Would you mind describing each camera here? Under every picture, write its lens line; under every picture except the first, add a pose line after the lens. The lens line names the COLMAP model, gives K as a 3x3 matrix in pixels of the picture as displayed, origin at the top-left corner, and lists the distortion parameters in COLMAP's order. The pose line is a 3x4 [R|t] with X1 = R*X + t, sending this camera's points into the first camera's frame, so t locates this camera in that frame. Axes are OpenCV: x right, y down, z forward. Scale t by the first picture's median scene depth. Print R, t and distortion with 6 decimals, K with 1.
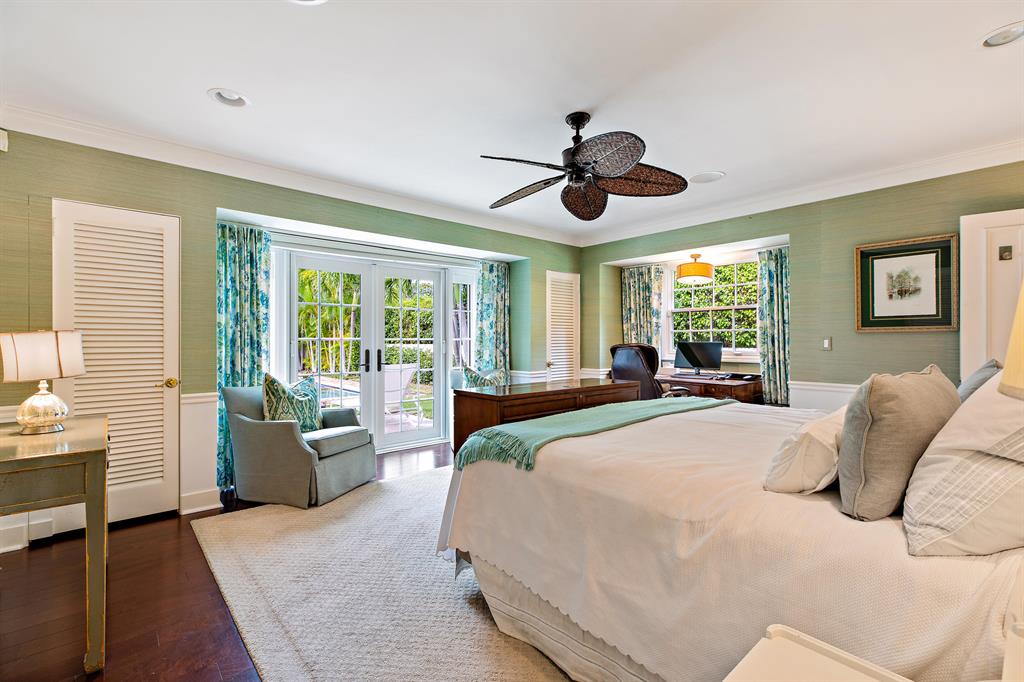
lens RADIAL K [[460.4, 0, 513.0], [0, 460.4, 340.1], [0, 0, 1]] dist [0.007895, 0.000095]
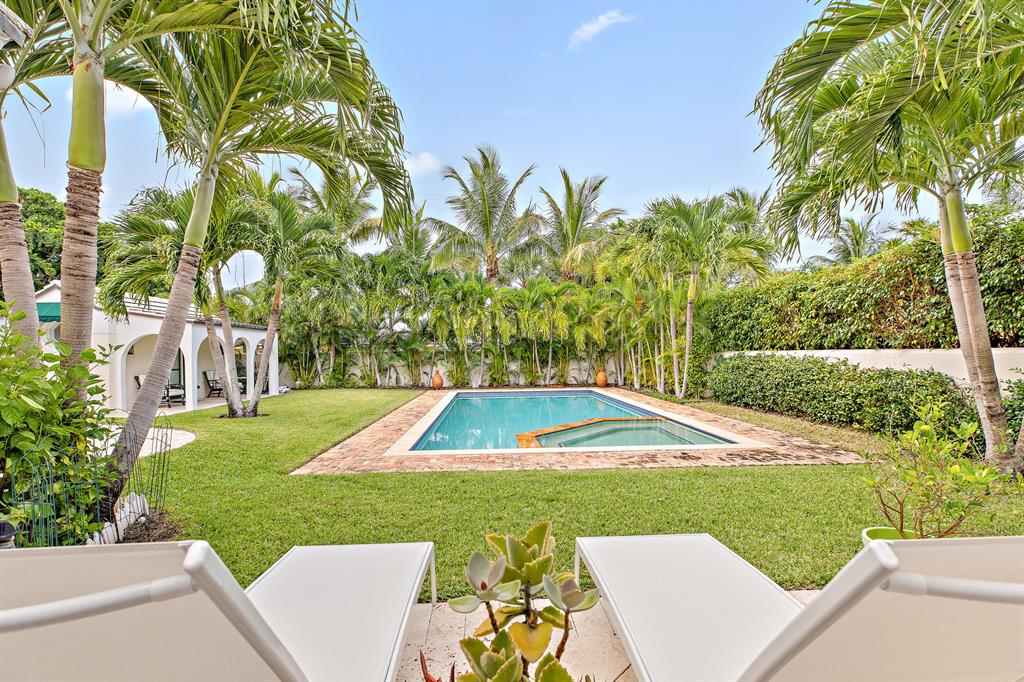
lens RADIAL K [[460.4, 0, 513.2], [0, 460.4, 344.4], [0, 0, 1]] dist [0.007895, 0.000095]
pose [[0.782205, -0.019644, -0.622712, -0.149051], [0.011102, 0.999784, -0.017593, 0.008111], [0.622923, 0.006848, 0.782254, 0.356129]]
